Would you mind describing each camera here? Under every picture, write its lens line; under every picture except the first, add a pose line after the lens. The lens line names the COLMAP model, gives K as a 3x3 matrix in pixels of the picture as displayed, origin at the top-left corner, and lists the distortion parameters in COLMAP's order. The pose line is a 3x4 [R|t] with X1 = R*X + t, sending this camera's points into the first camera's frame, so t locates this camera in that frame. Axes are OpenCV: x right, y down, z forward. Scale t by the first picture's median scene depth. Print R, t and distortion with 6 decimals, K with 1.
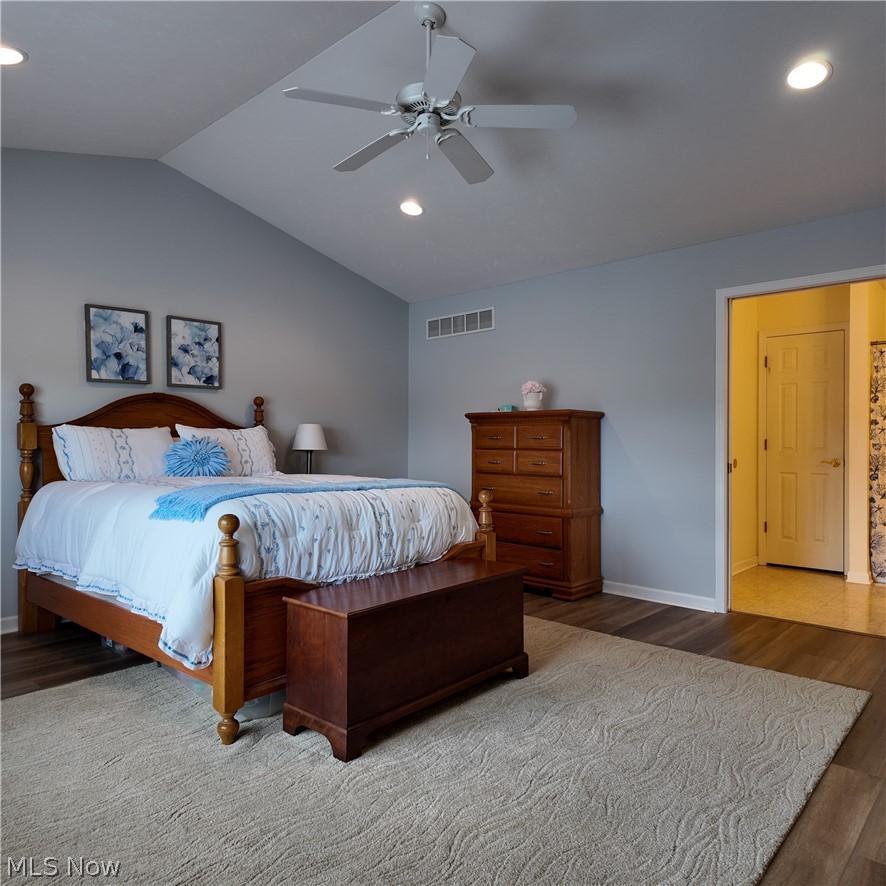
lens RADIAL K [[647.5, 0, 443.0], [0, 647.5, 443.0], [0, 0, 1]] dist [0.073696, -0.074409]
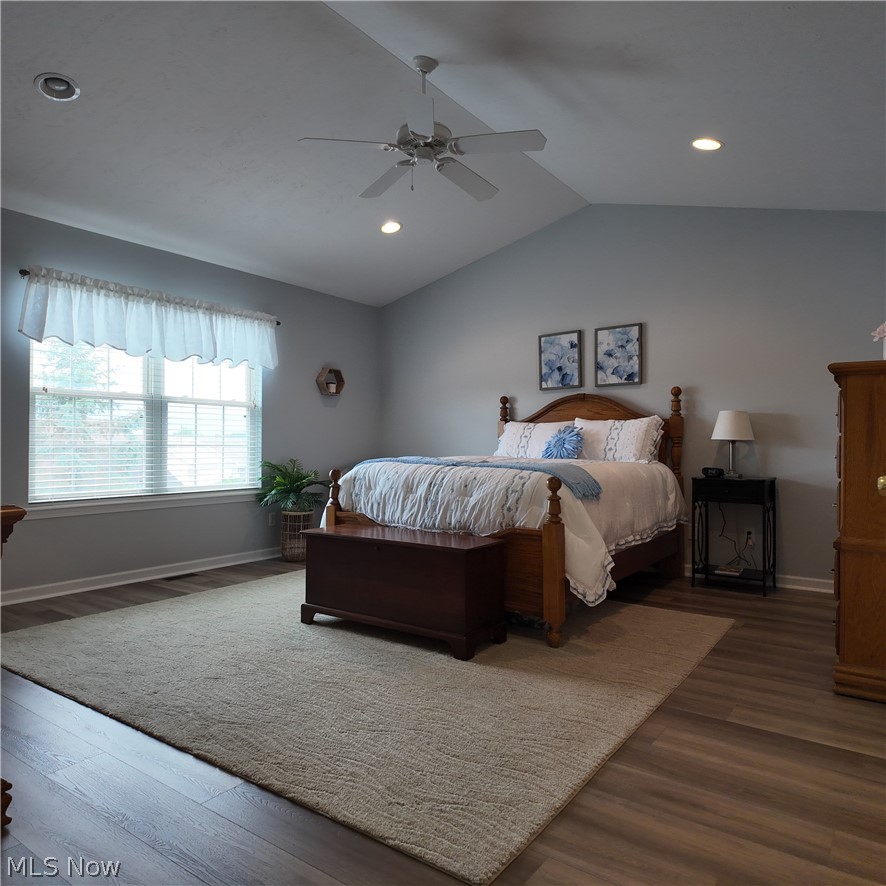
lens RADIAL K [[647.5, 0, 443.0], [0, 647.5, 443.0], [0, 0, 1]] dist [0.073696, -0.074409]
pose [[0.103382, -0.005250, -0.994628, 0.788857], [-0.005872, 0.999965, -0.005888, 0.027358], [0.994624, 0.006449, 0.103347, 0.623913]]
